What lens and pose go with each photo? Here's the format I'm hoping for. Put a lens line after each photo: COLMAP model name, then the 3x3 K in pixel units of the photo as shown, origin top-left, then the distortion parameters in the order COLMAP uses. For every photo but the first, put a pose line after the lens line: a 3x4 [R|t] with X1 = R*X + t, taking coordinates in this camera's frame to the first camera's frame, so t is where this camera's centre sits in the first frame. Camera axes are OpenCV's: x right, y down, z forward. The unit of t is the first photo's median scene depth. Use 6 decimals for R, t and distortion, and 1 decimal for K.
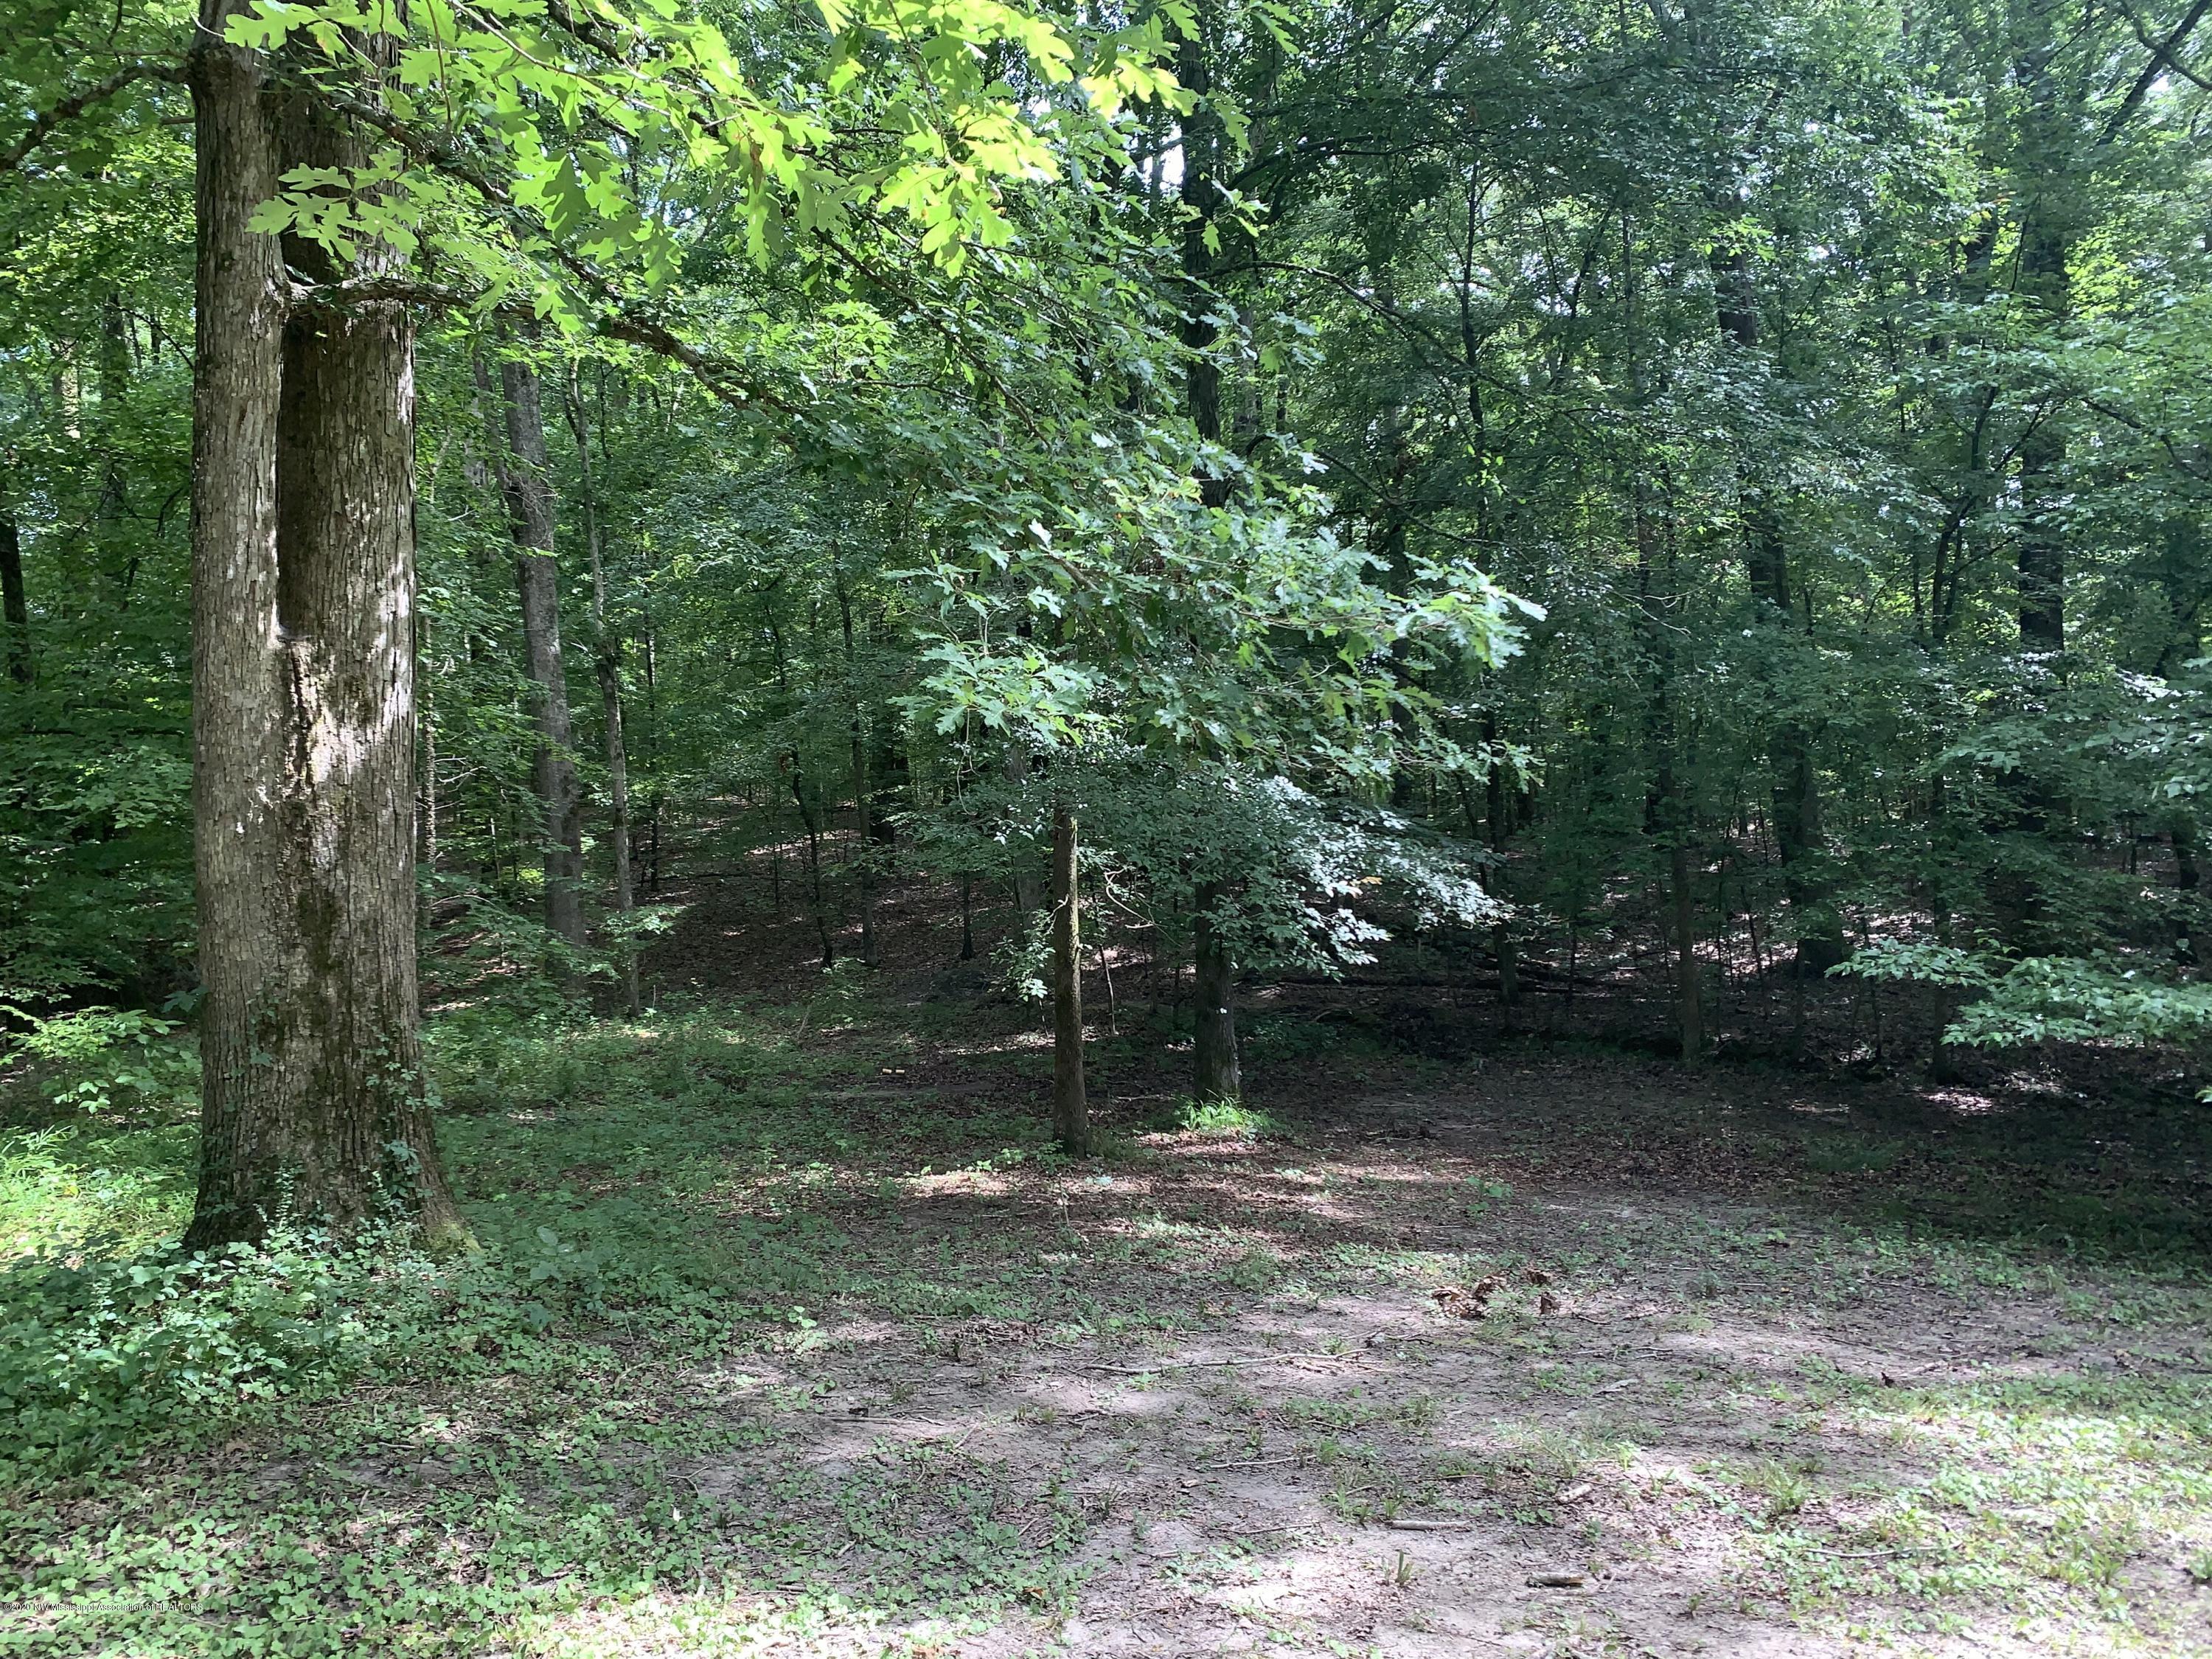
lens RADIAL K [[1695.2, 0, 1106.0], [0, 1695.2, 829.5], [0, 0, 1]] dist [0.011233, -0.009646]
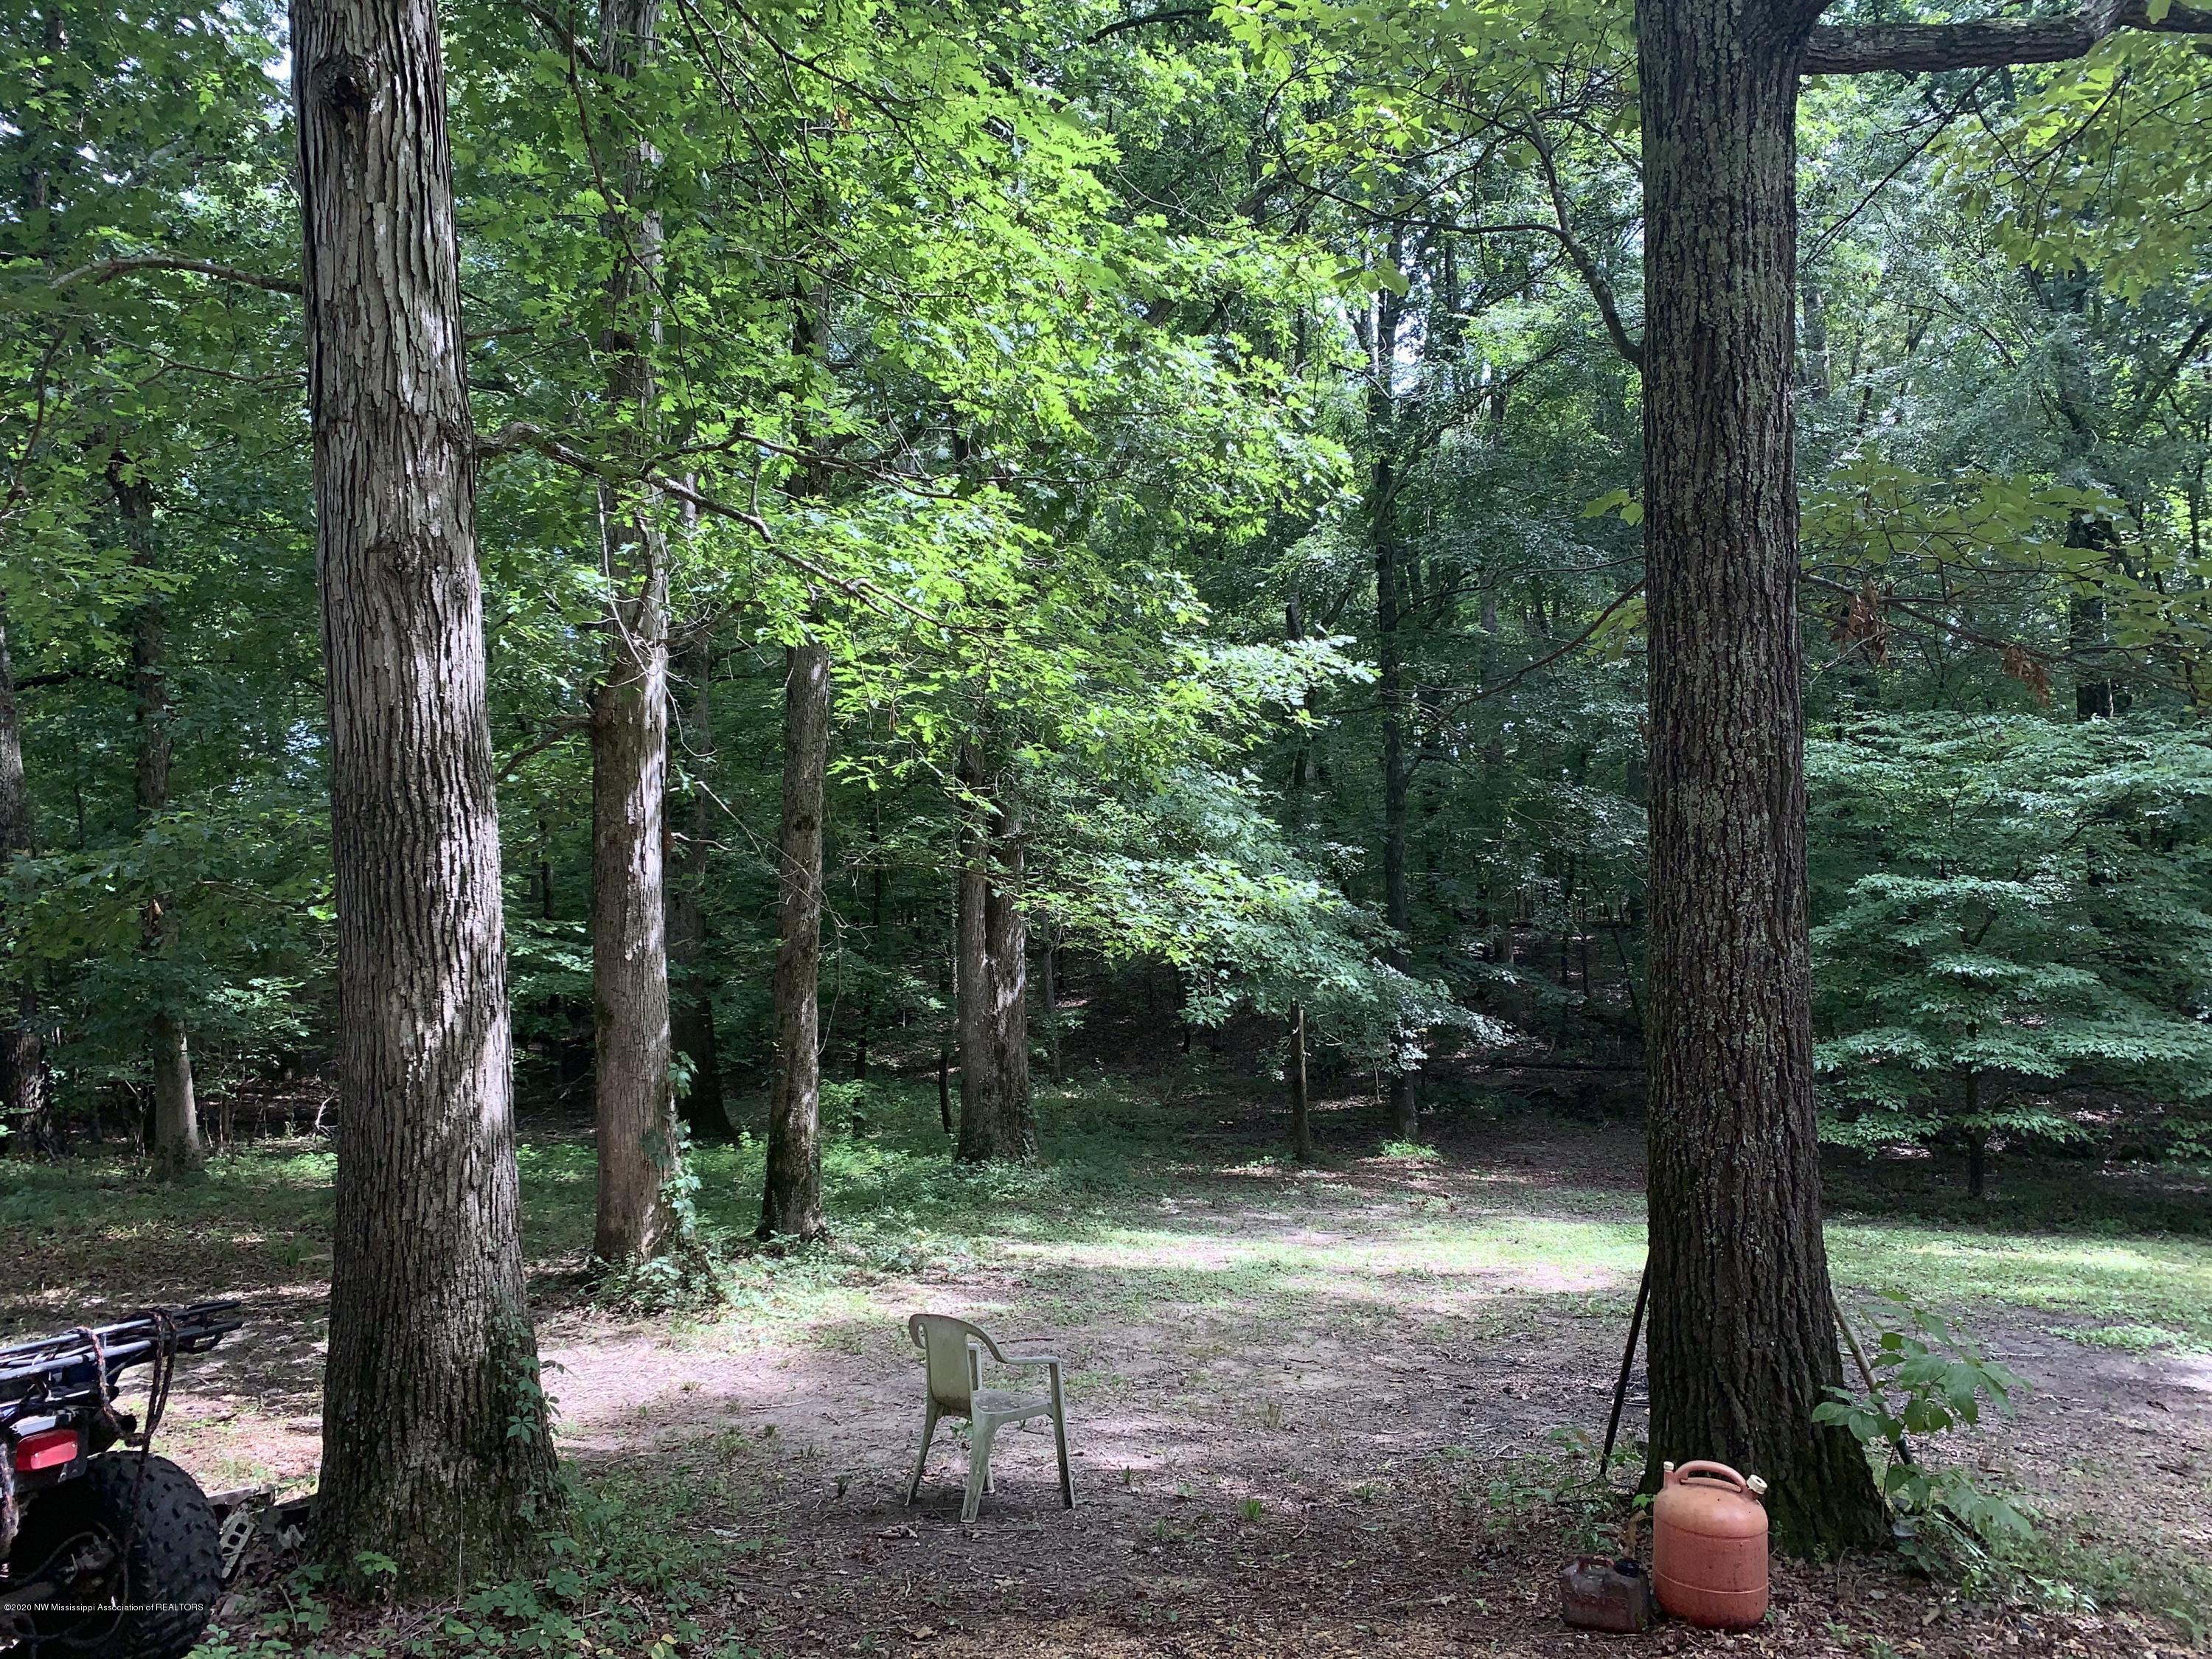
lens RADIAL K [[1695.2, 0, 1106.0], [0, 1695.2, 829.5], [0, 0, 1]] dist [0.011233, -0.009646]
pose [[0.975351, -0.019262, -0.219818, 0.248244], [0.011110, 0.999206, -0.038262, -0.149432], [0.220380, 0.034877, 0.974790, -1.226836]]
